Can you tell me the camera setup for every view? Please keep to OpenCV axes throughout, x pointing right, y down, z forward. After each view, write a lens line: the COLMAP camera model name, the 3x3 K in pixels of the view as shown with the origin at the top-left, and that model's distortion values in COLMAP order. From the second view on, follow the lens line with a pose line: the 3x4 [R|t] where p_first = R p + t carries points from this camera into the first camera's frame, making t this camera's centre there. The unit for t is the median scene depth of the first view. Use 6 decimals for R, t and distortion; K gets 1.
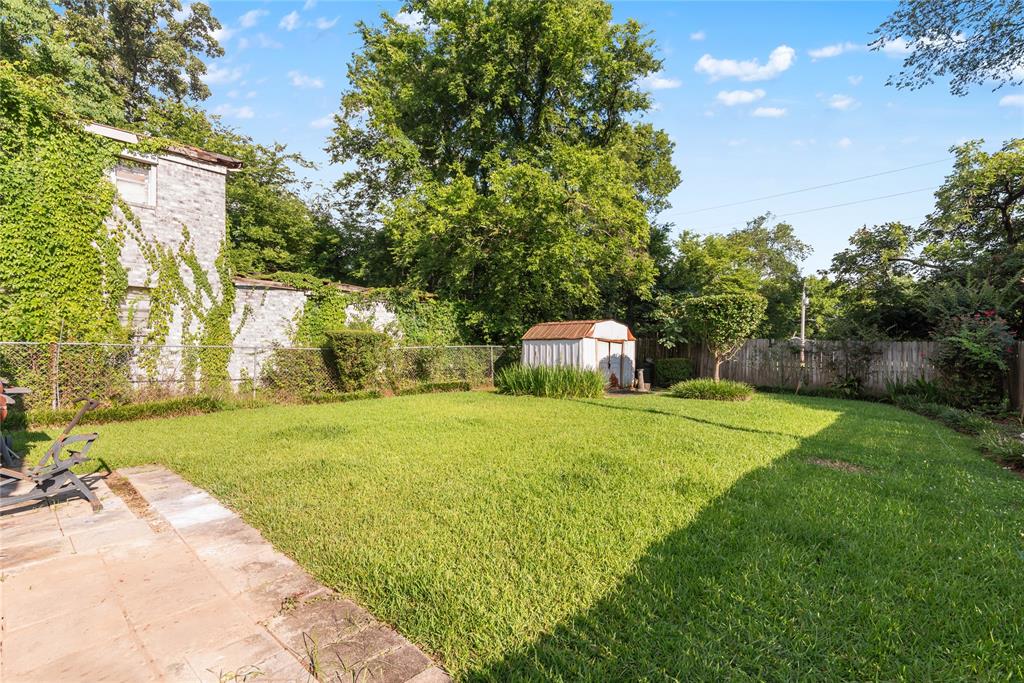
lens RADIAL K [[473.2, 0, 515.1], [0, 473.2, 340.0], [0, 0, 1]] dist [0.006294, 0.000436]
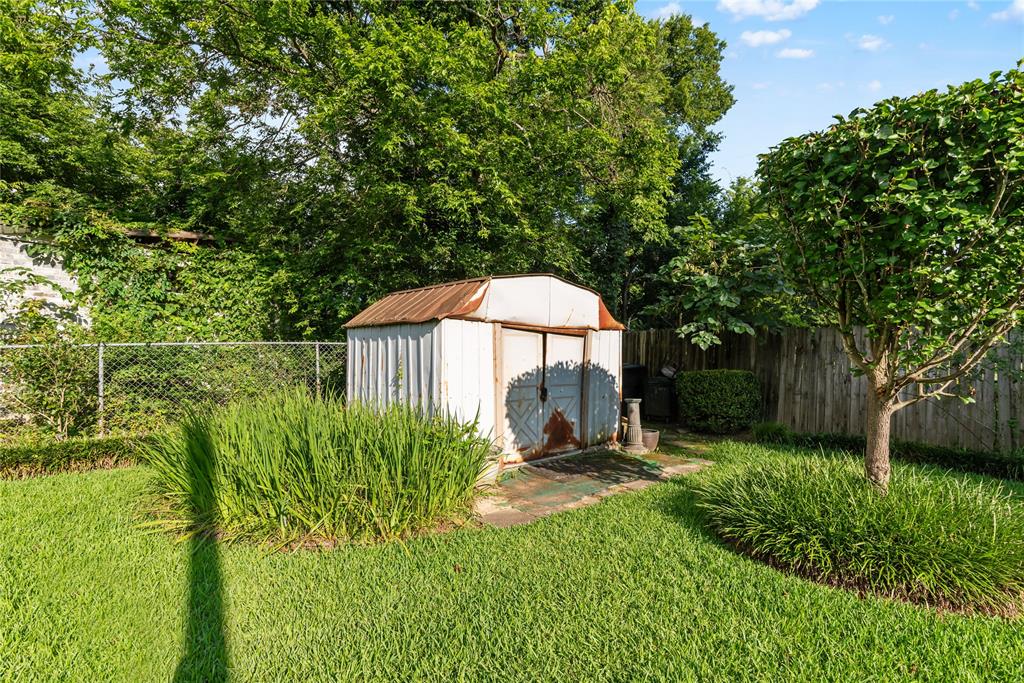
lens RADIAL K [[473.2, 0, 507.8], [0, 473.2, 344.5], [0, 0, 1]] dist [0.006294, 0.000436]
pose [[0.994593, 0.000805, -0.103848, 0.200708], [0.000818, 0.999878, 0.015585, 0.008137], [0.103848, -0.015585, 0.994471, 0.582232]]
